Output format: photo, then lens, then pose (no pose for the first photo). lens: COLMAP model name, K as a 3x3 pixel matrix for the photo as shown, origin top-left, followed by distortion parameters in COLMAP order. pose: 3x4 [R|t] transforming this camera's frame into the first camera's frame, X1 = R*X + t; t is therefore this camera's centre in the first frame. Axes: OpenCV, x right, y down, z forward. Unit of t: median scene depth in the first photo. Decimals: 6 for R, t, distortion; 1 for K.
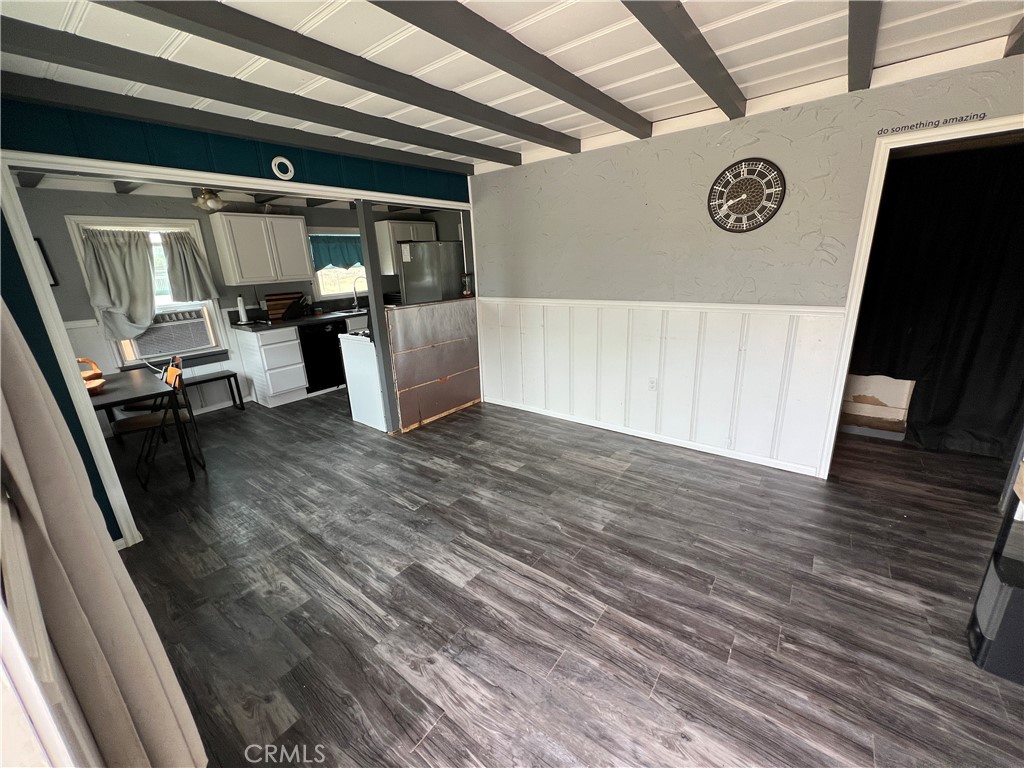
lens RADIAL K [[413.4, 0, 508.5], [0, 413.4, 383.3], [0, 0, 1]] dist [-0.001240, 0.000149]
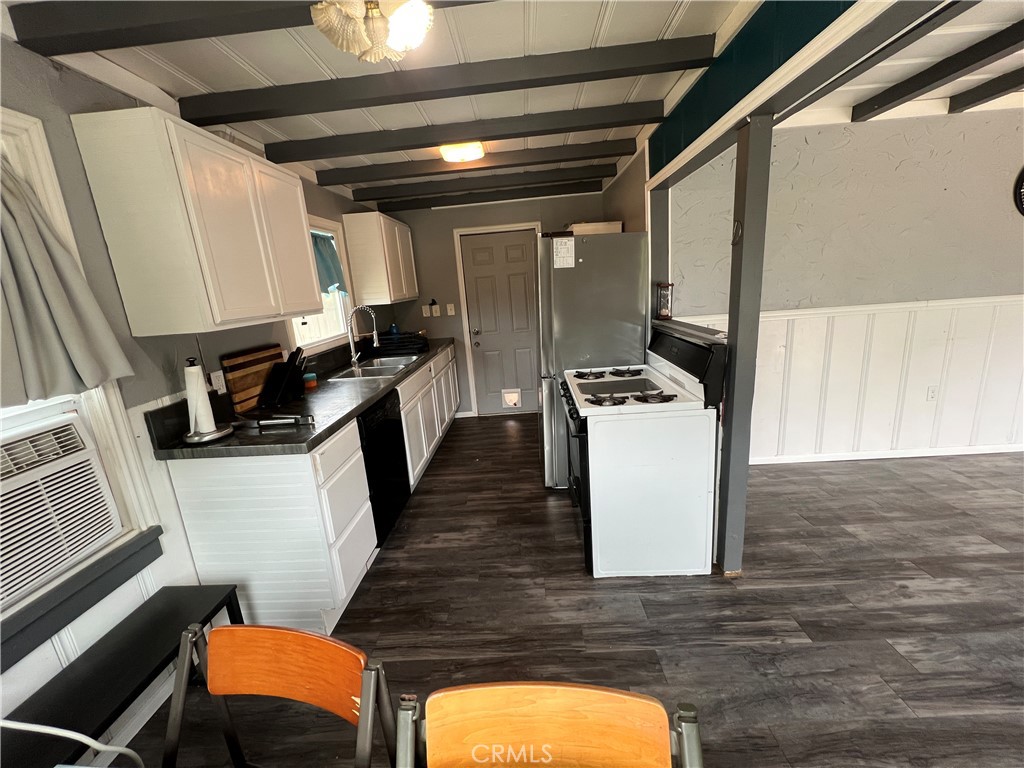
lens RADIAL K [[413.4, 0, 512.8], [0, 413.4, 381.5], [0, 0, 1]] dist [-0.001240, 0.000149]
pose [[0.805887, -0.150413, 0.572645, -0.750530], [0.203647, 0.978598, -0.029553, -0.153674], [-0.555944, 0.140434, 0.819271, 0.665933]]
